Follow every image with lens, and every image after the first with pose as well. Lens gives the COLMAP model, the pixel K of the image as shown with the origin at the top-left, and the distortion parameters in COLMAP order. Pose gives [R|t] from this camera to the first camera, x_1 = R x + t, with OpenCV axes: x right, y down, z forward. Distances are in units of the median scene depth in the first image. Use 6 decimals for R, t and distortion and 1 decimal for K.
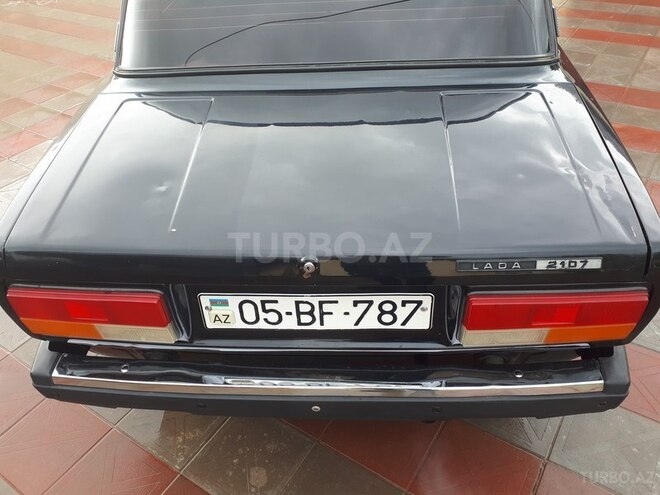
lens RADIAL K [[523.0, 0, 323.0], [0, 523.0, 246.1], [0, 0, 1]] dist [0.013046, -0.004018]
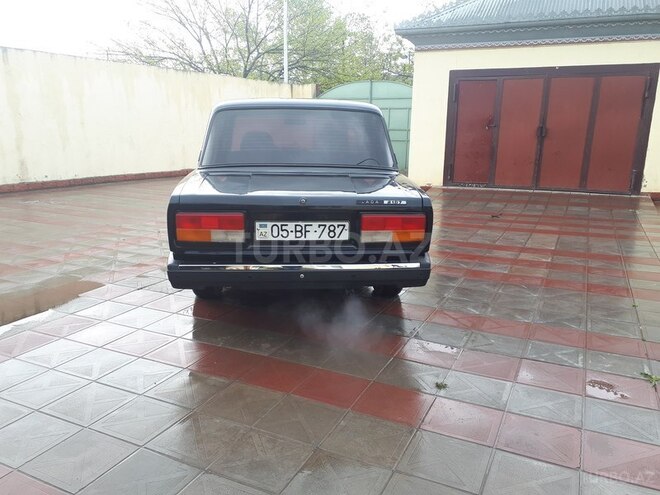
lens RADIAL K [[523.0, 0, 333.4], [0, 523.0, 249.1], [0, 0, 1]] dist [0.013046, -0.004018]
pose [[0.983596, 0.031117, 0.177683, -0.307085], [0.043574, 0.914854, -0.401427, 1.195804], [-0.175045, 0.402584, 0.898491, -1.193160]]
